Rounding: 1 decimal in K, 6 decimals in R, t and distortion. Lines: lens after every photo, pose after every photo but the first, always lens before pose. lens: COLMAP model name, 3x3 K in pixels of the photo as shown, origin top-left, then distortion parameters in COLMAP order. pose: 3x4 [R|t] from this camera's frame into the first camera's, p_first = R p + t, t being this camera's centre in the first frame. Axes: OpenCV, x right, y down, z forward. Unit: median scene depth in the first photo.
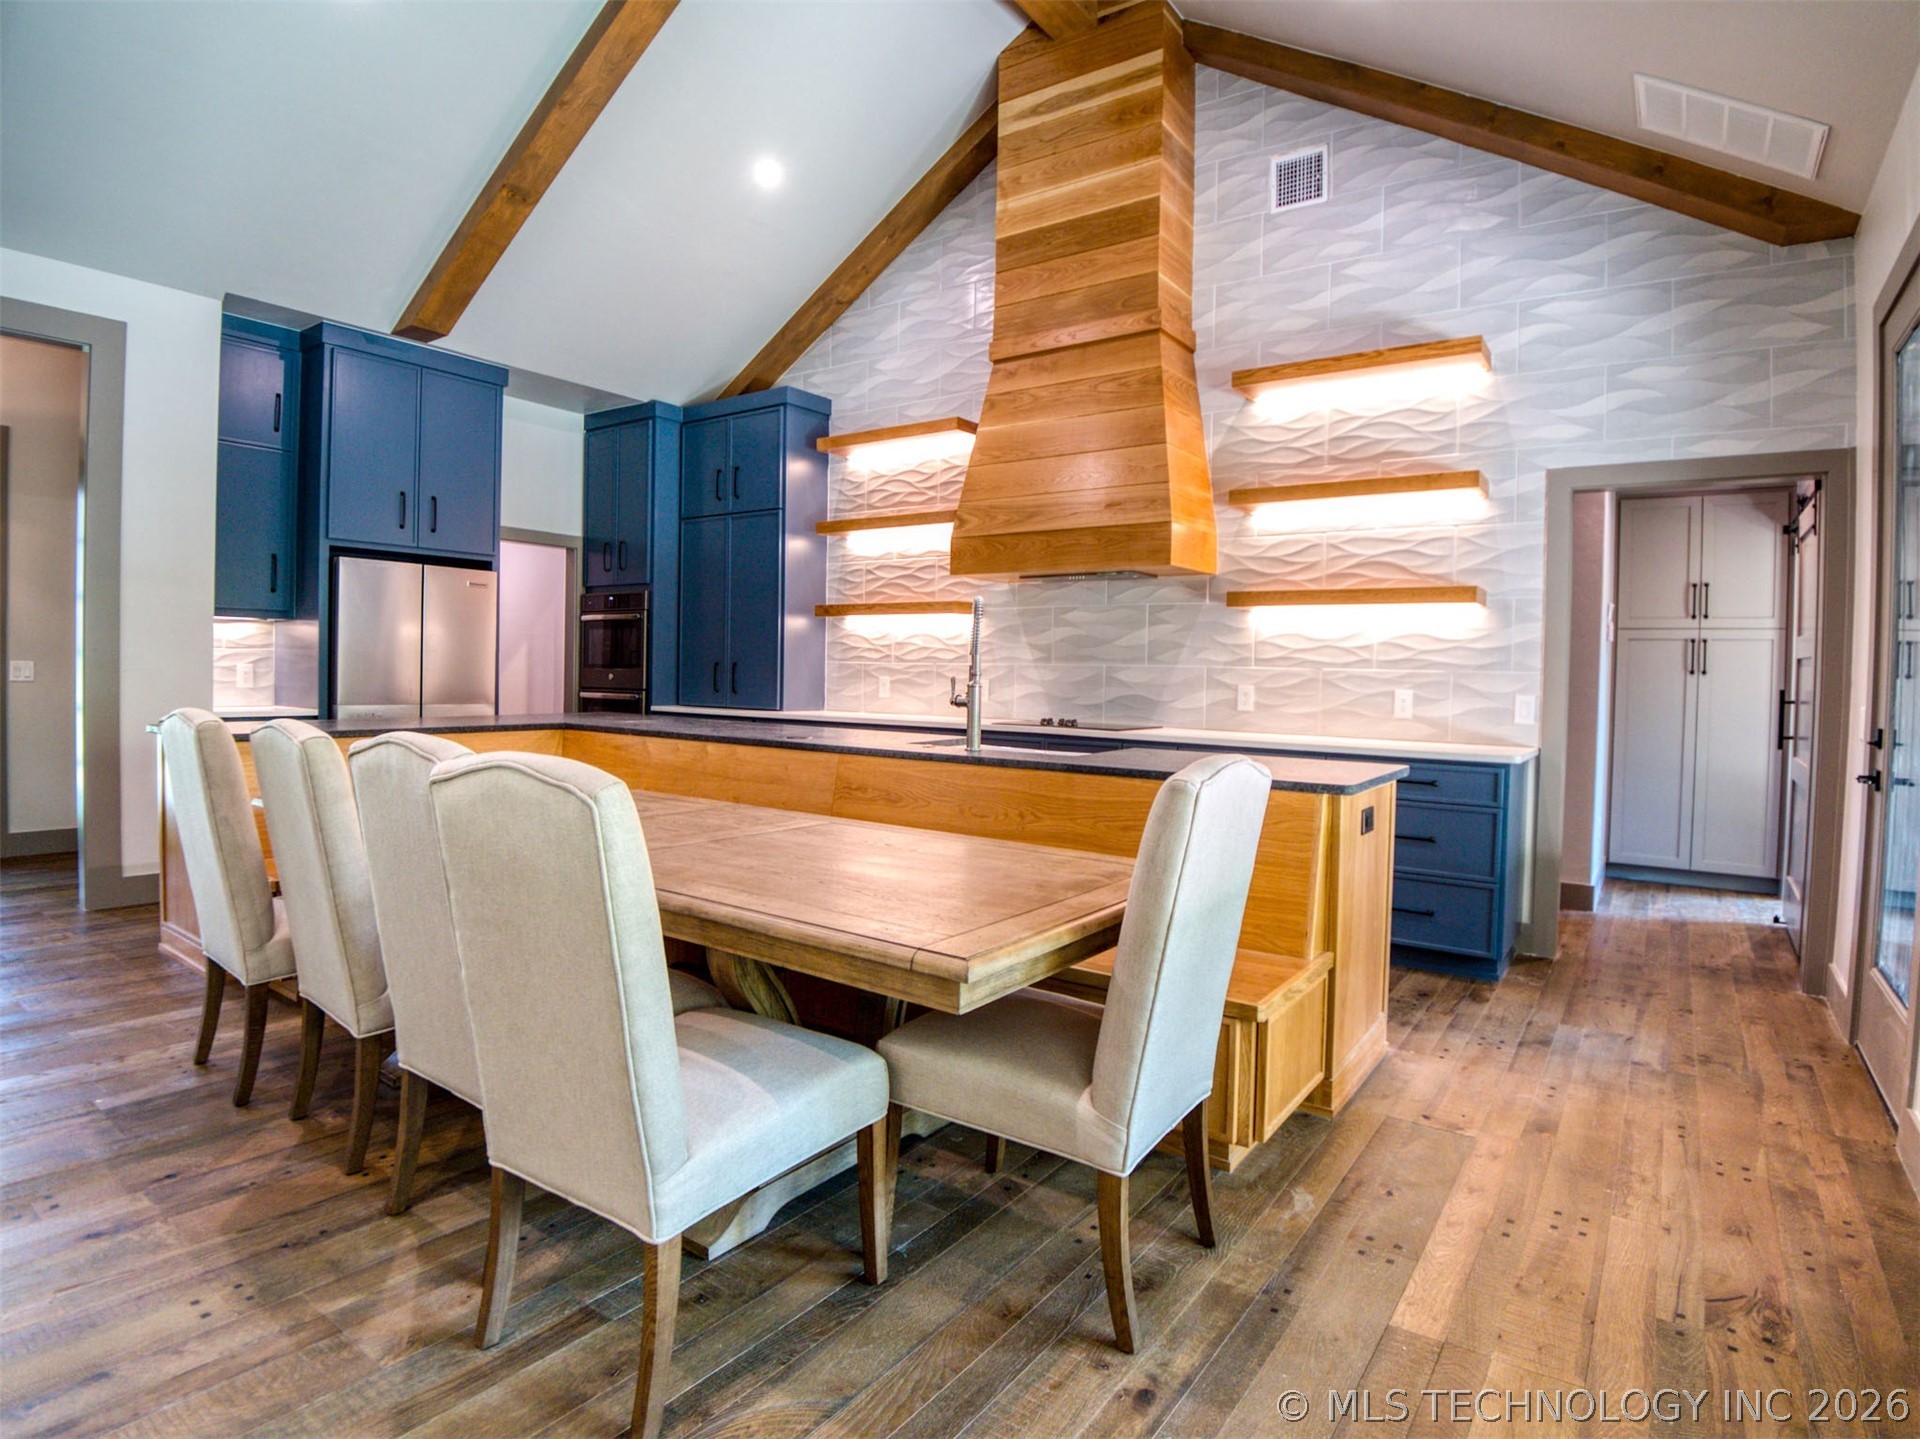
lens RADIAL K [[997.6, 0, 964.1], [0, 997.6, 707.4], [0, 0, 1]] dist [-0.055008, -0.003109]
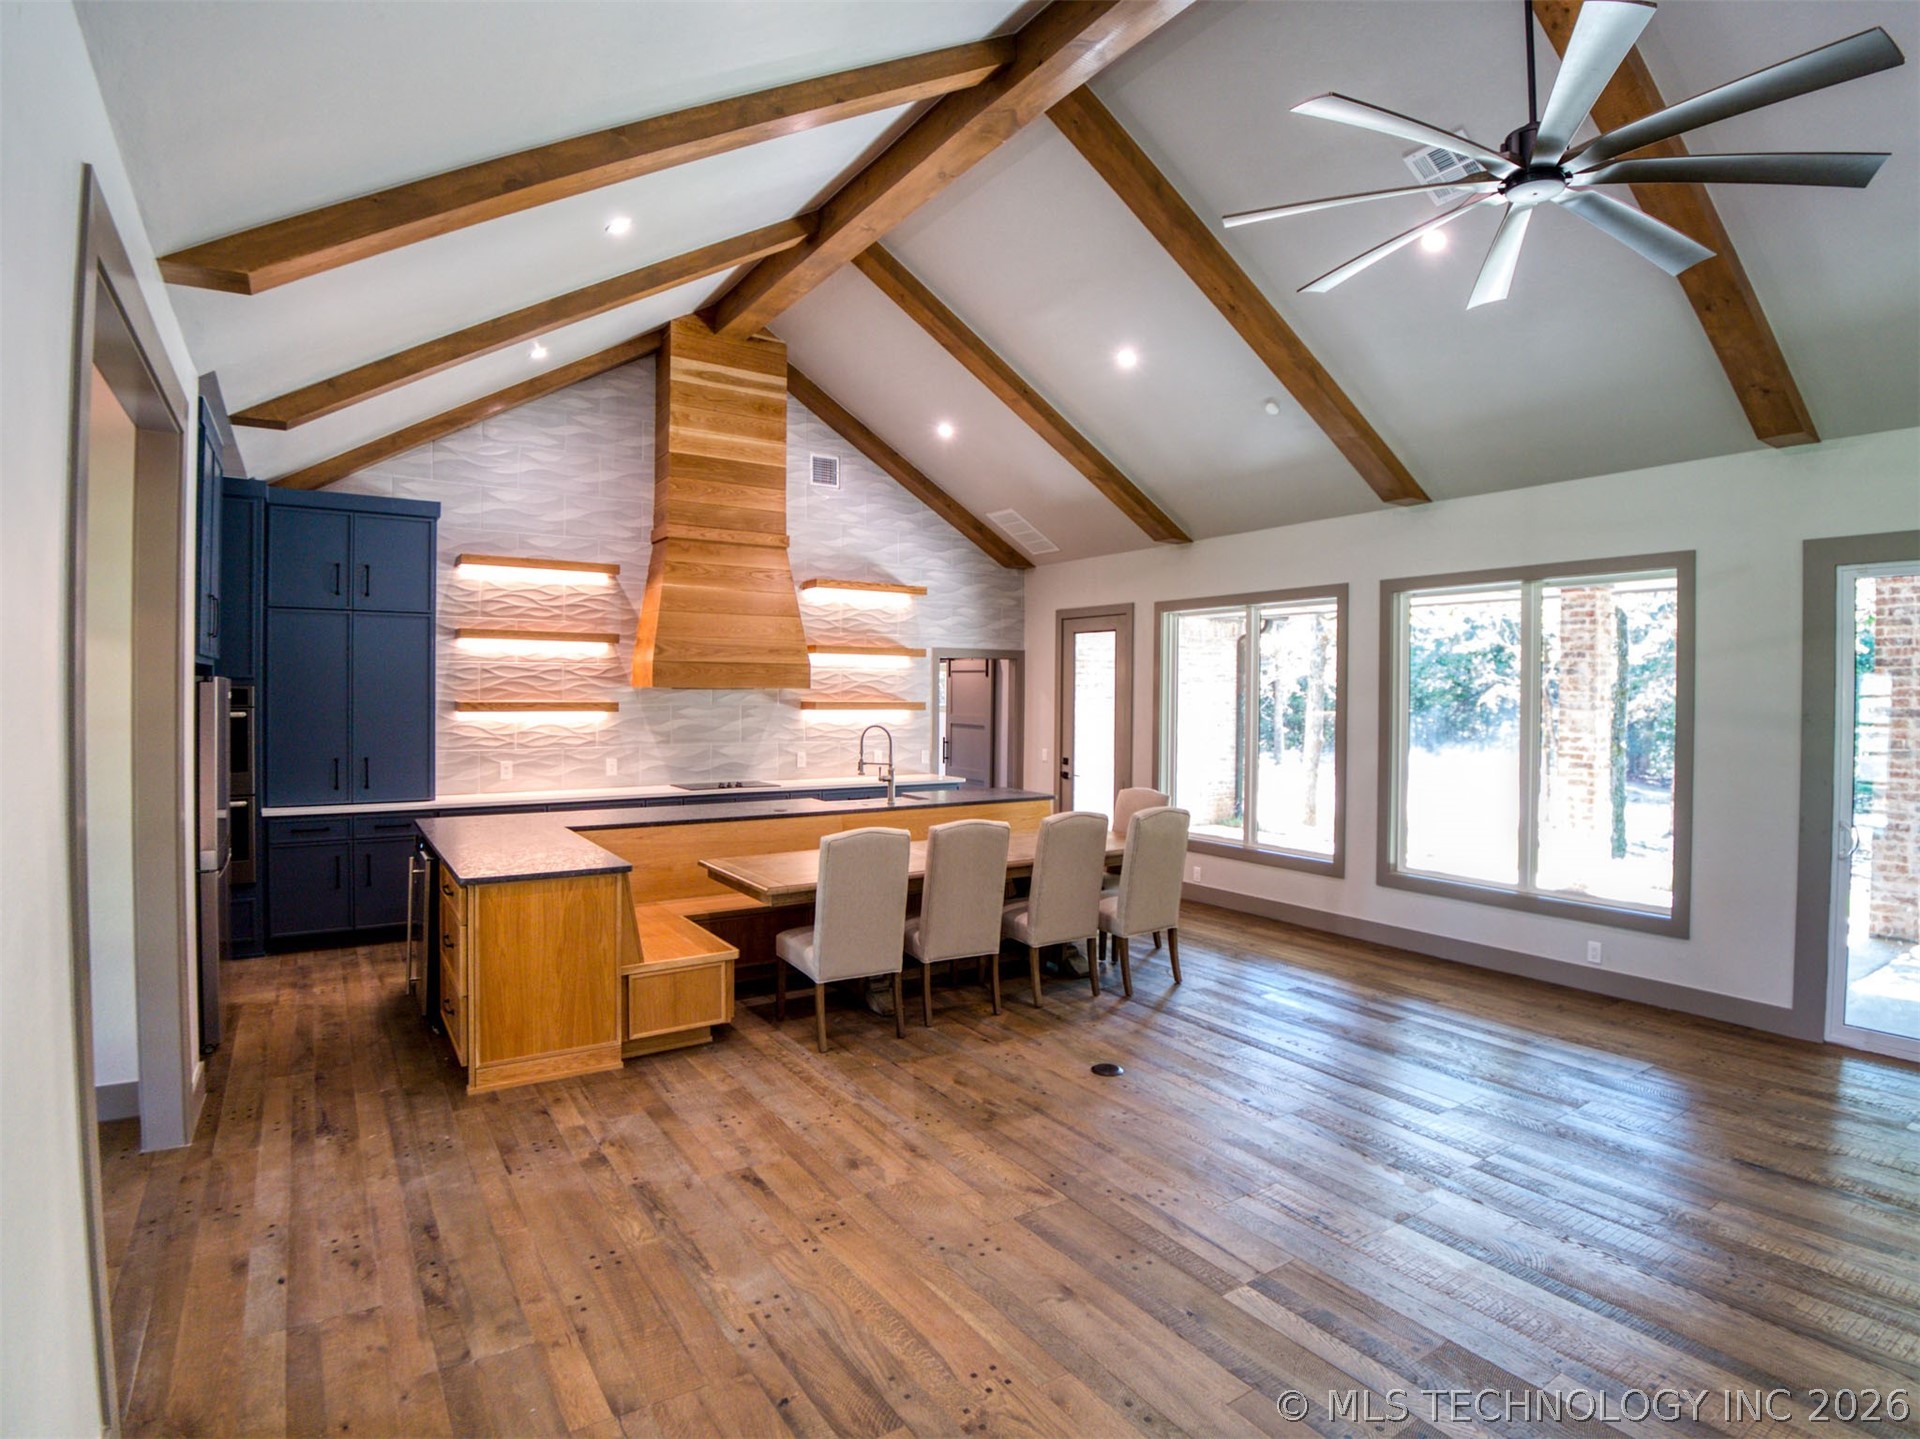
lens RADIAL K [[997.6, 0, 969.6], [0, 997.6, 713.4], [0, 0, 1]] dist [-0.055008, -0.003109]
pose [[0.360965, -0.034195, 0.931952, -1.189077], [0.036234, 0.999087, 0.022624, -0.115501], [-0.931875, 0.025602, 0.361875, 0.089100]]
